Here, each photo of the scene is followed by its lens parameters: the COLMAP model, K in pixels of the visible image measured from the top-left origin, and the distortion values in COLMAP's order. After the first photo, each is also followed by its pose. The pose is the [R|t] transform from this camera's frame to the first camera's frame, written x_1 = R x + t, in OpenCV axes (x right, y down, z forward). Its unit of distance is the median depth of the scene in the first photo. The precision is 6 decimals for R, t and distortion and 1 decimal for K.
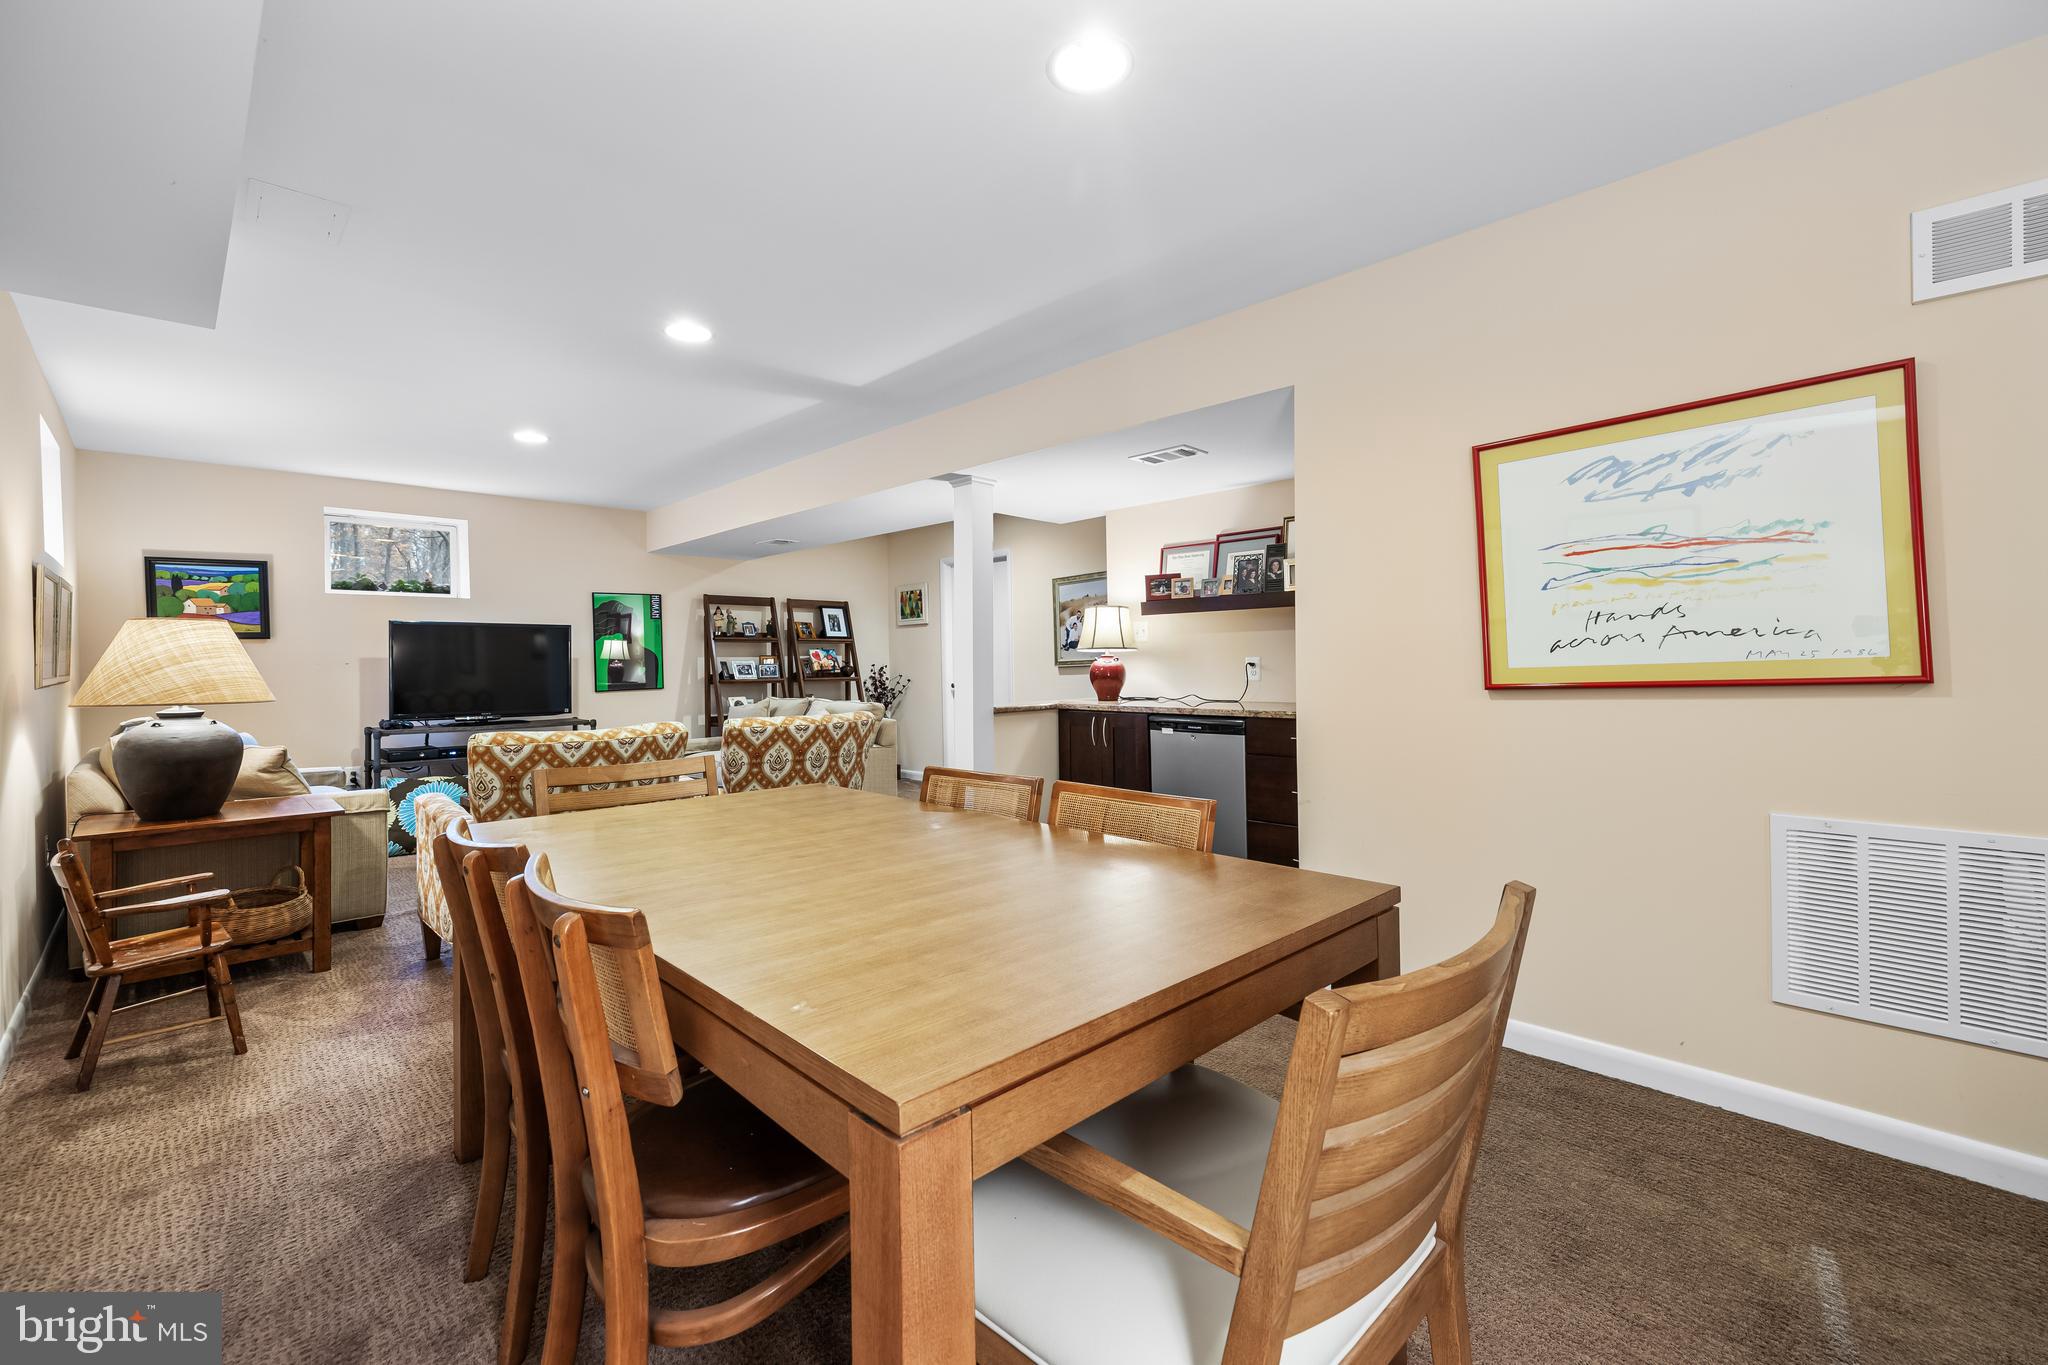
lens RADIAL K [[855.1, 0, 1012.3], [0, 855.1, 662.1], [0, 0, 1]] dist [0.000852, 0.000134]
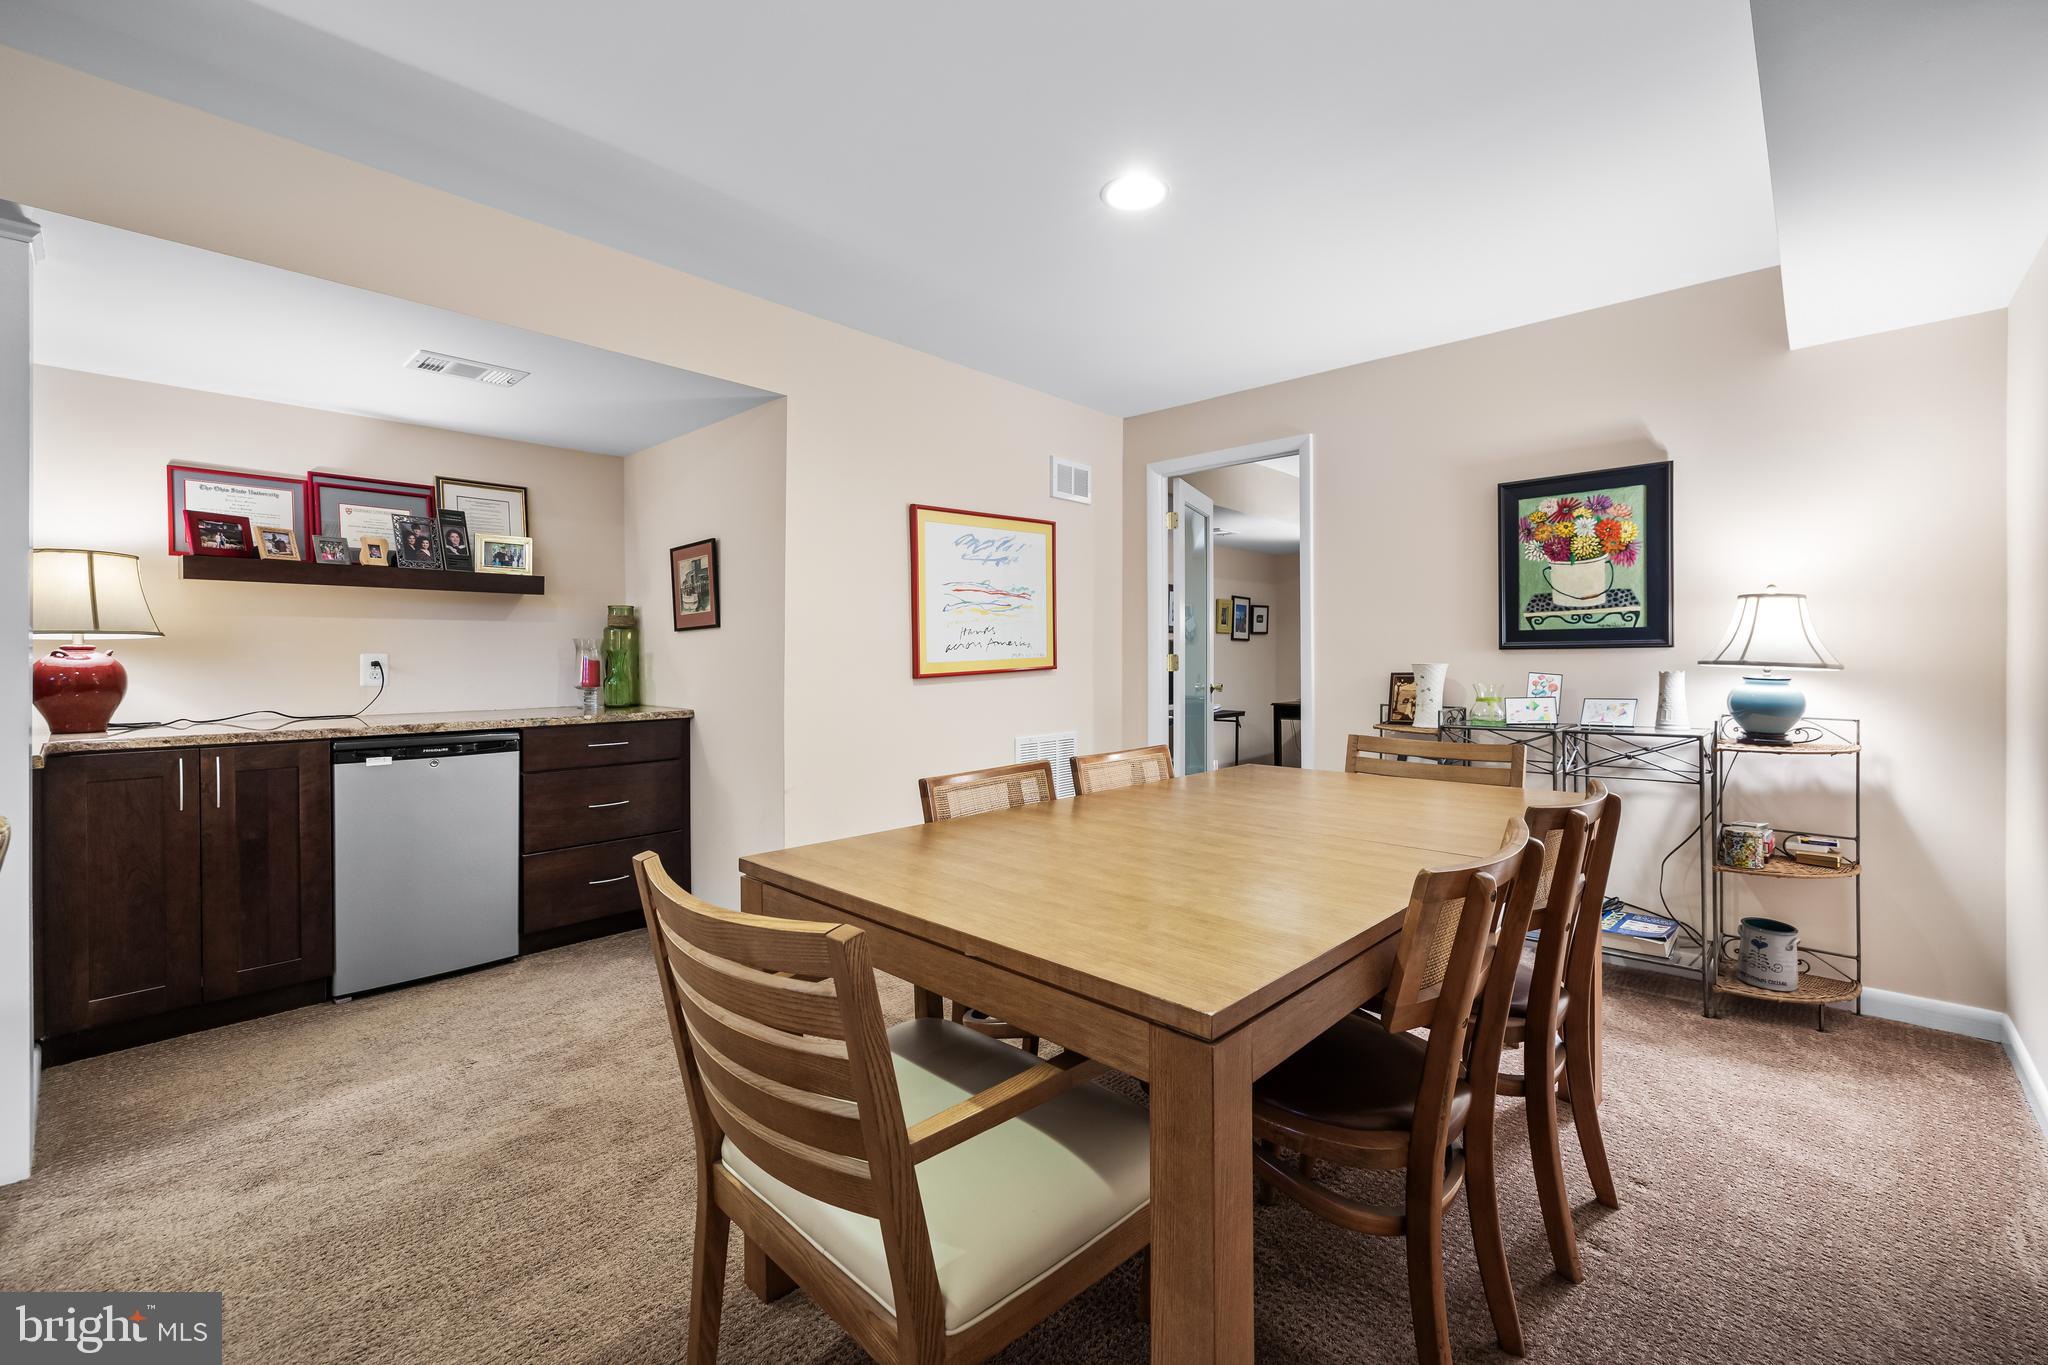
lens RADIAL K [[855.1, 0, 1012.3], [0, 855.1, 662.1], [0, 0, 1]] dist [0.000852, 0.000134]
pose [[-0.036566, 0.007931, 0.999300, -0.850534], [0.004533, 0.999960, -0.007770, 0.016925], [-0.999321, 0.004246, -0.036600, 0.887592]]
